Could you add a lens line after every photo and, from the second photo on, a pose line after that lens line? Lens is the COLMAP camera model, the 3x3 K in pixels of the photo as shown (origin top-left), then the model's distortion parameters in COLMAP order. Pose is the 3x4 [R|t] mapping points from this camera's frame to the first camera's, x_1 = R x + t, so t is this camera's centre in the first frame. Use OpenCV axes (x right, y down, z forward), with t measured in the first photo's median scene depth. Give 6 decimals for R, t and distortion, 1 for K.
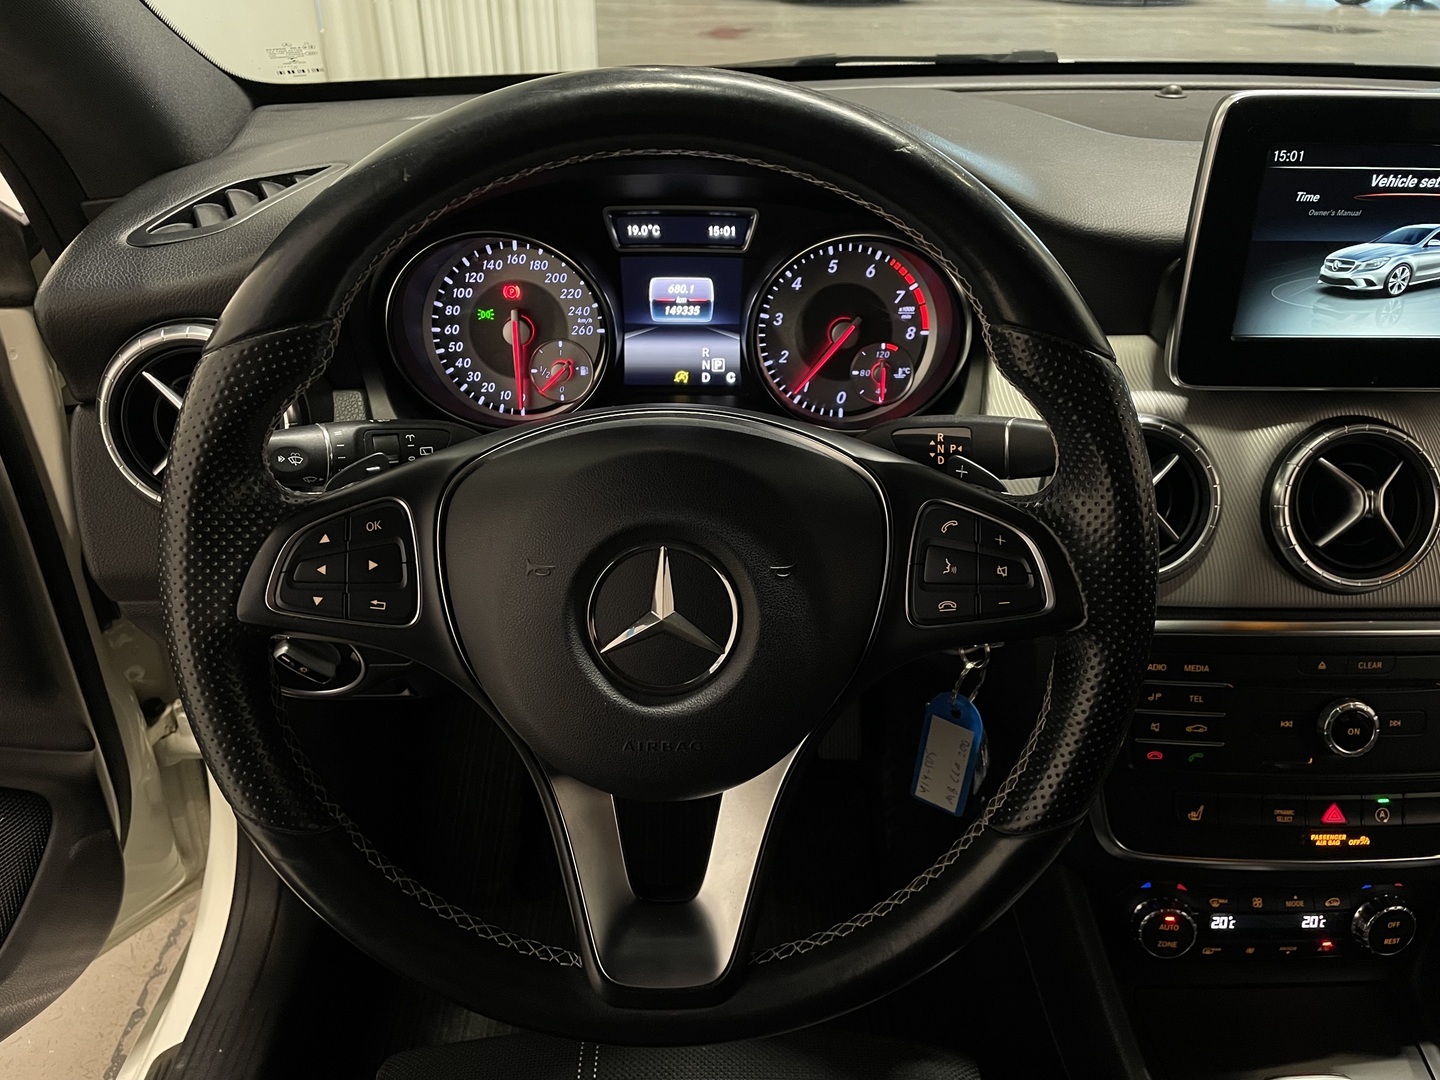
lens RADIAL K [[1091.3, 0, 724.8], [0, 1091.3, 532.9], [0, 0, 1]] dist [0.075364, -0.067398]
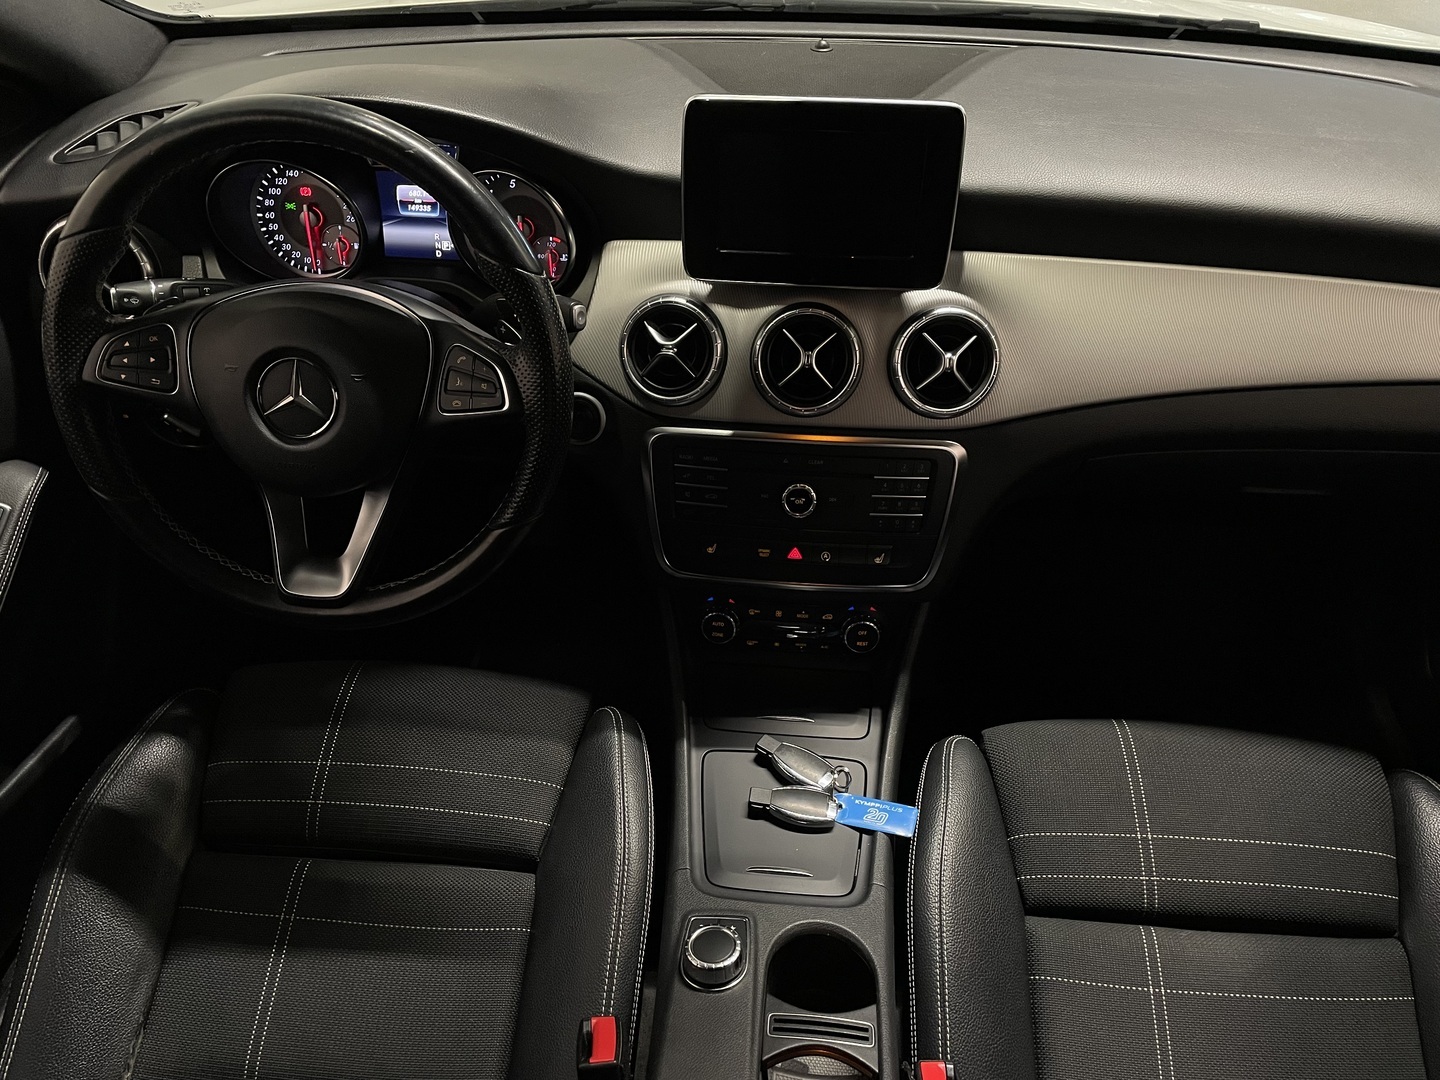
lens RADIAL K [[1091.3, 0, 709.7], [0, 1091.3, 539.1], [0, 0, 1]] dist [0.075364, -0.067398]
pose [[0.993583, 0.063433, -0.093647, 0.536321], [-0.048193, 0.986444, 0.156860, -0.010456], [0.102327, -0.151340, 0.983171, -0.528761]]
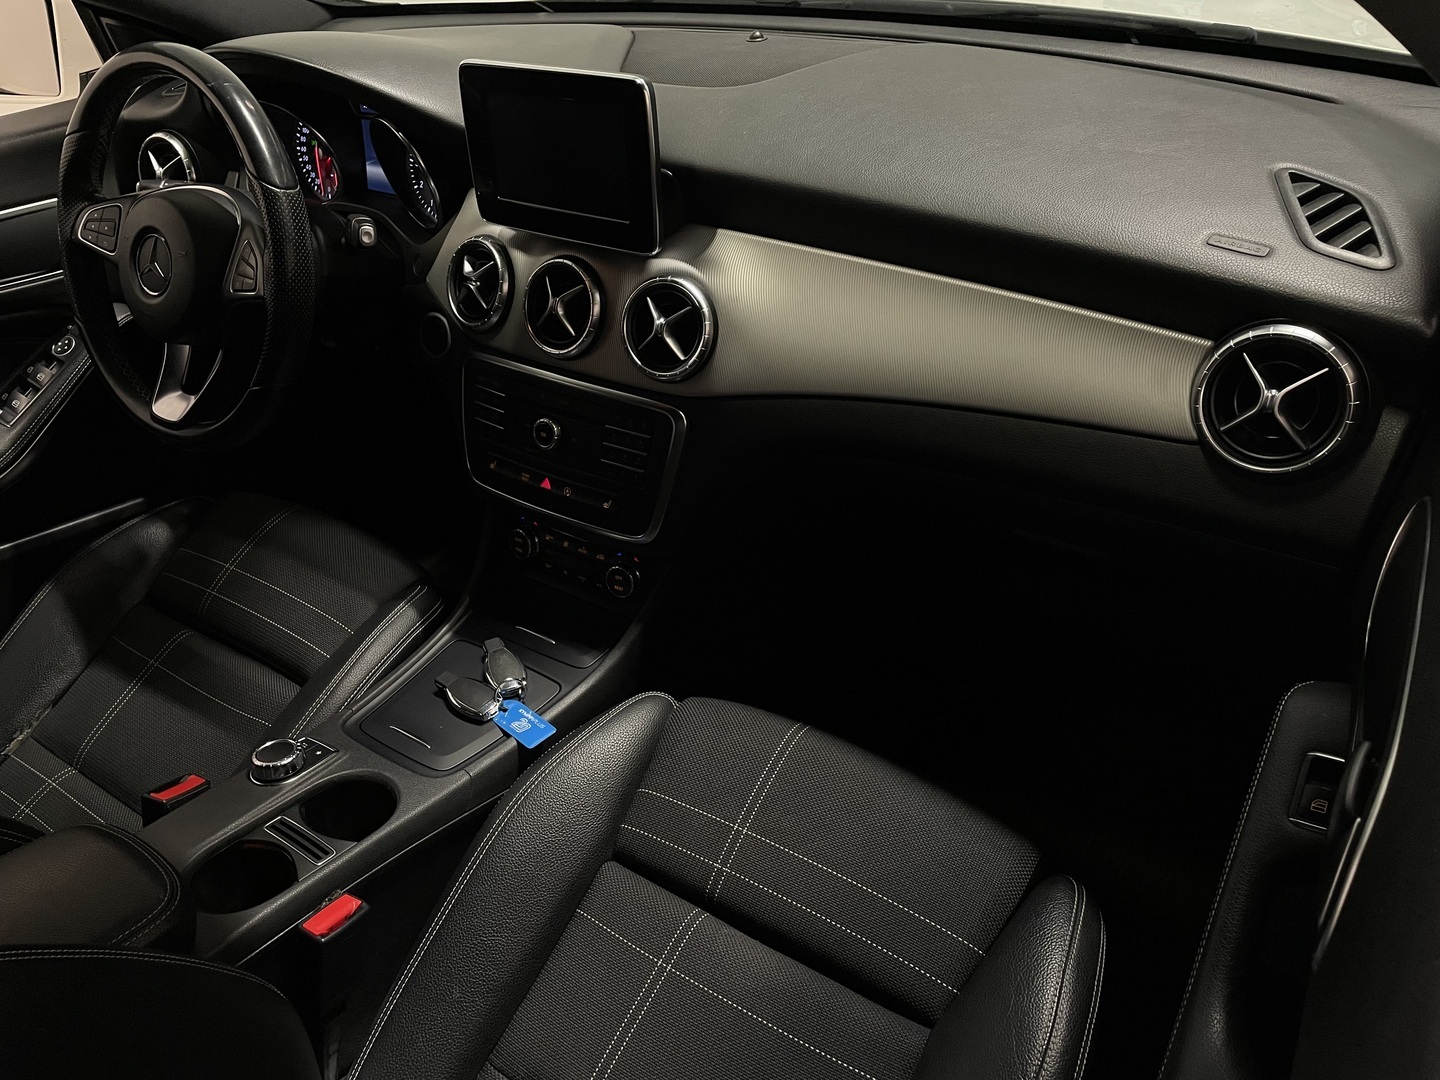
lens RADIAL K [[1091.3, 0, 716.4], [0, 1091.3, 536.9], [0, 0, 1]] dist [0.075364, -0.067398]
pose [[0.804986, 0.282705, -0.521608, 1.596643], [-0.209611, 0.957994, 0.195732, -0.061051], [0.555032, -0.048227, 0.830430, -0.285380]]
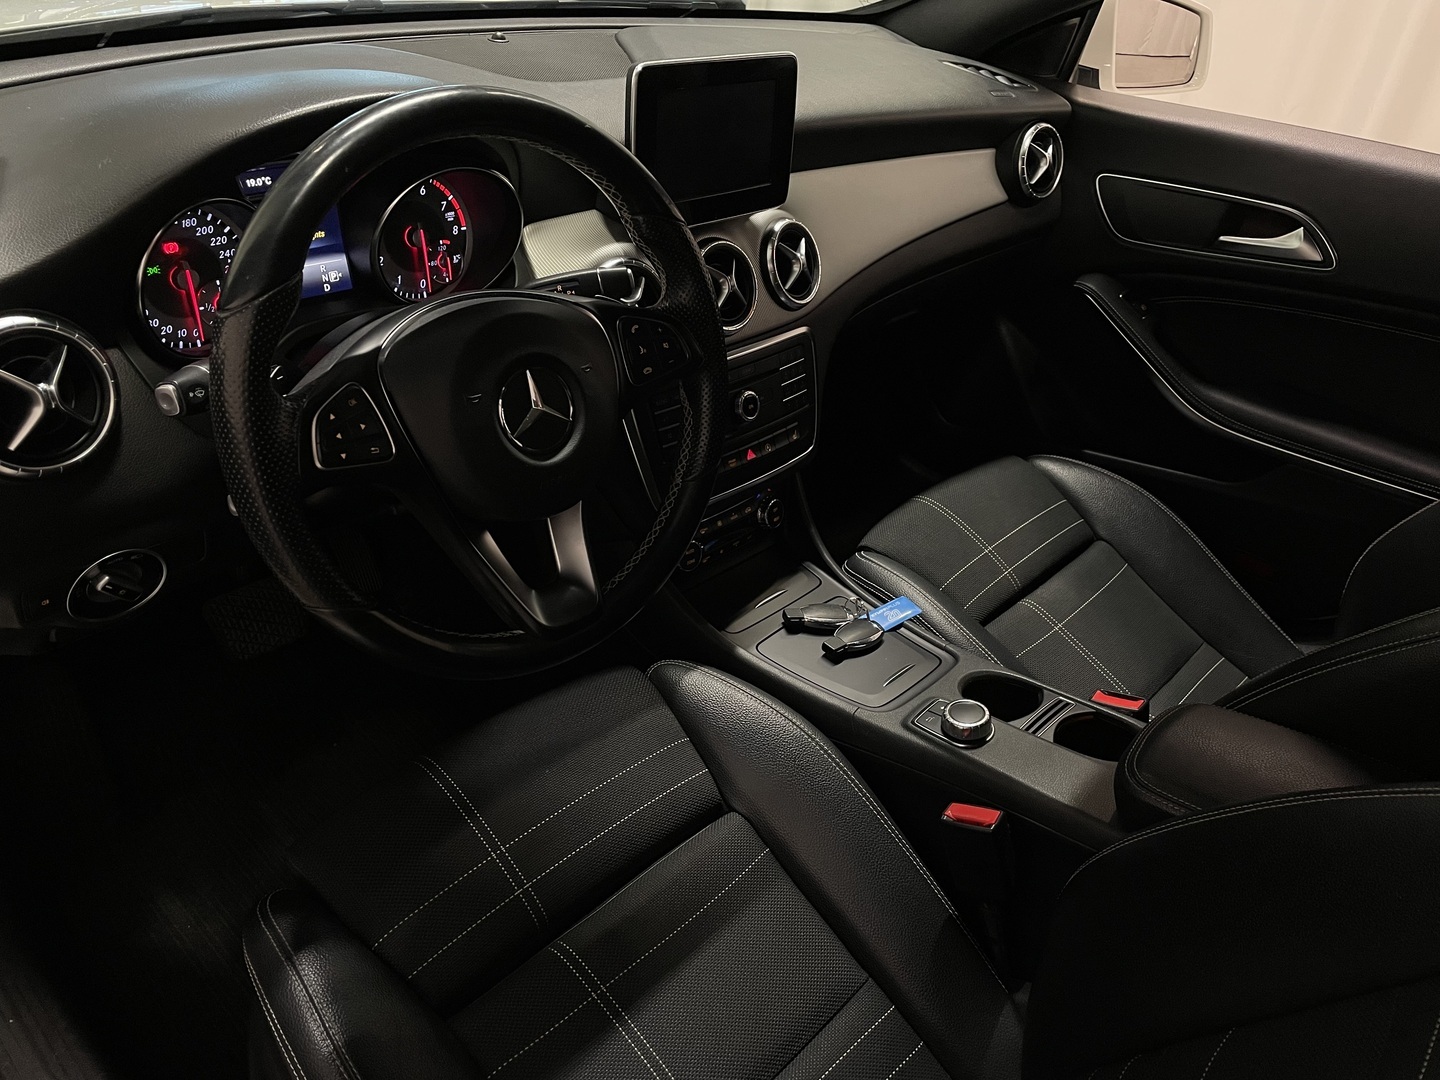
lens RADIAL K [[1091.3, 0, 731.0], [0, 1091.3, 532.2], [0, 0, 1]] dist [0.075364, -0.067398]
pose [[0.704939, -0.334246, 0.625573, -0.625317], [0.258304, 0.942412, 0.212460, -0.021474], [-0.660561, 0.011817, 0.750680, -0.333299]]
